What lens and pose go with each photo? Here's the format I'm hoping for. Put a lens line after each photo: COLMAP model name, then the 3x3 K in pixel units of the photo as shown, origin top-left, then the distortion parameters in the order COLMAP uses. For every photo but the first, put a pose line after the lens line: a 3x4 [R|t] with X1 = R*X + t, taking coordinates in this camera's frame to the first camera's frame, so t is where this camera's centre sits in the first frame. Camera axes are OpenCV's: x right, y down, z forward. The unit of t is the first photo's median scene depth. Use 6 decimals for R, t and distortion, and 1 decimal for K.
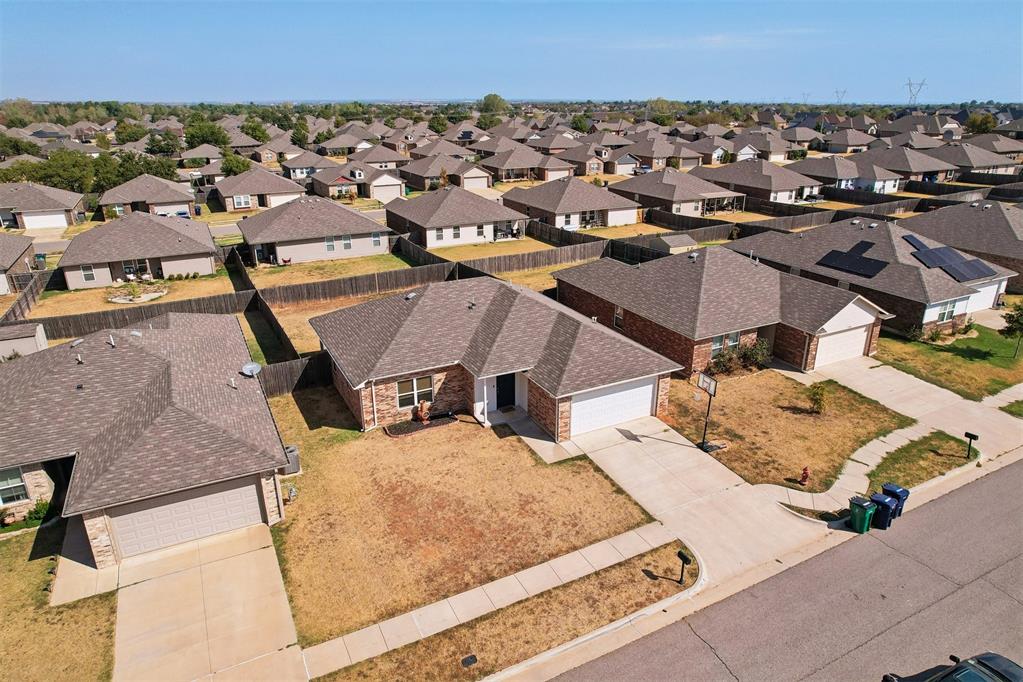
lens RADIAL K [[647.3, 0, 514.7], [0, 647.3, 343.7], [0, 0, 1]] dist [-0.068161, 0.048490]
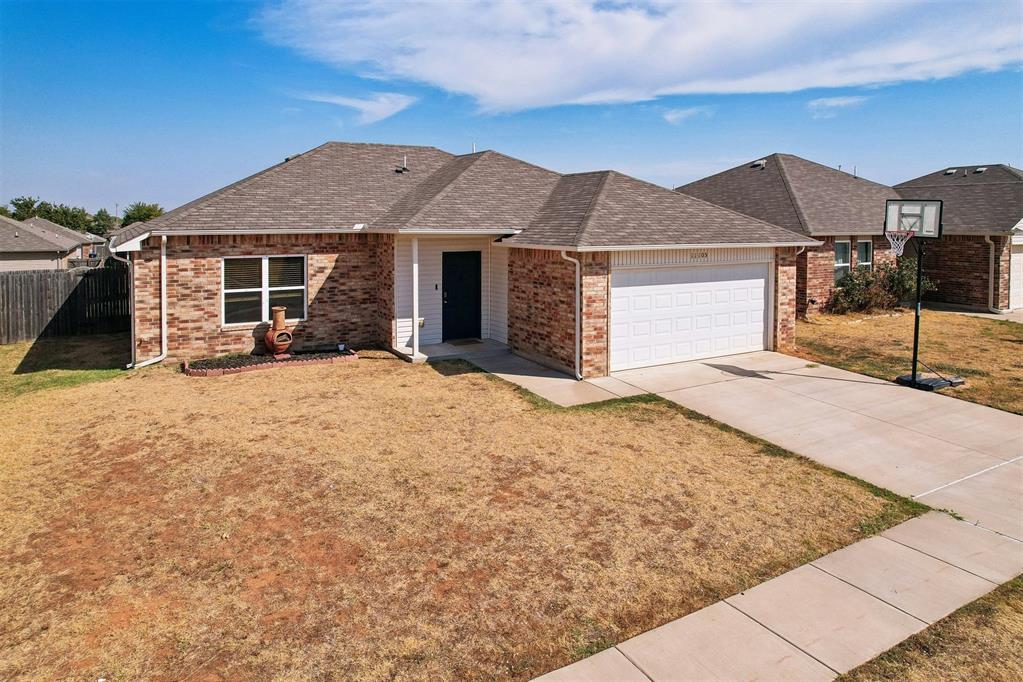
lens RADIAL K [[683.9, 0, 514.4], [0, 683.9, 222.9], [0, 0, 1]] dist [-0.056830, 0.035439]
pose [[0.998807, 0.002884, 0.048756, 0.000435], [0.014504, 0.935711, -0.352470, 0.205192], [-0.046638, 0.352757, 0.934552, 0.523841]]
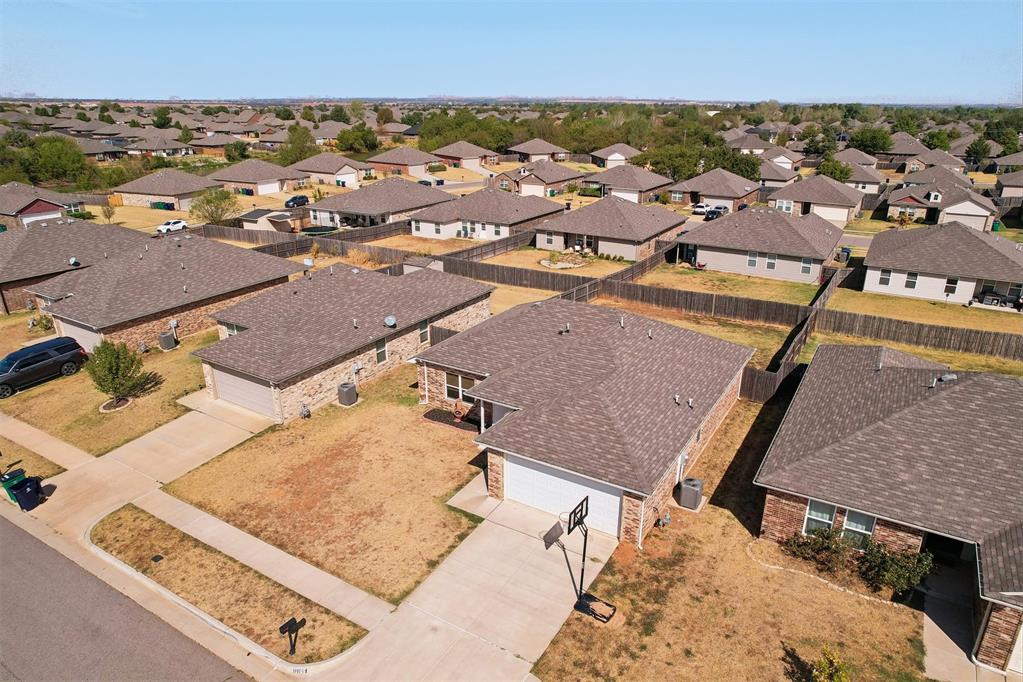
lens RADIAL K [[647.3, 0, 514.7], [0, 647.3, 343.7], [0, 0, 1]] dist [-0.068161, 0.048490]
pose [[0.521094, 0.304038, -0.797510, 0.690901], [-0.306633, 0.938705, 0.157511, -0.181092], [0.796515, 0.162465, 0.582382, 0.463645]]
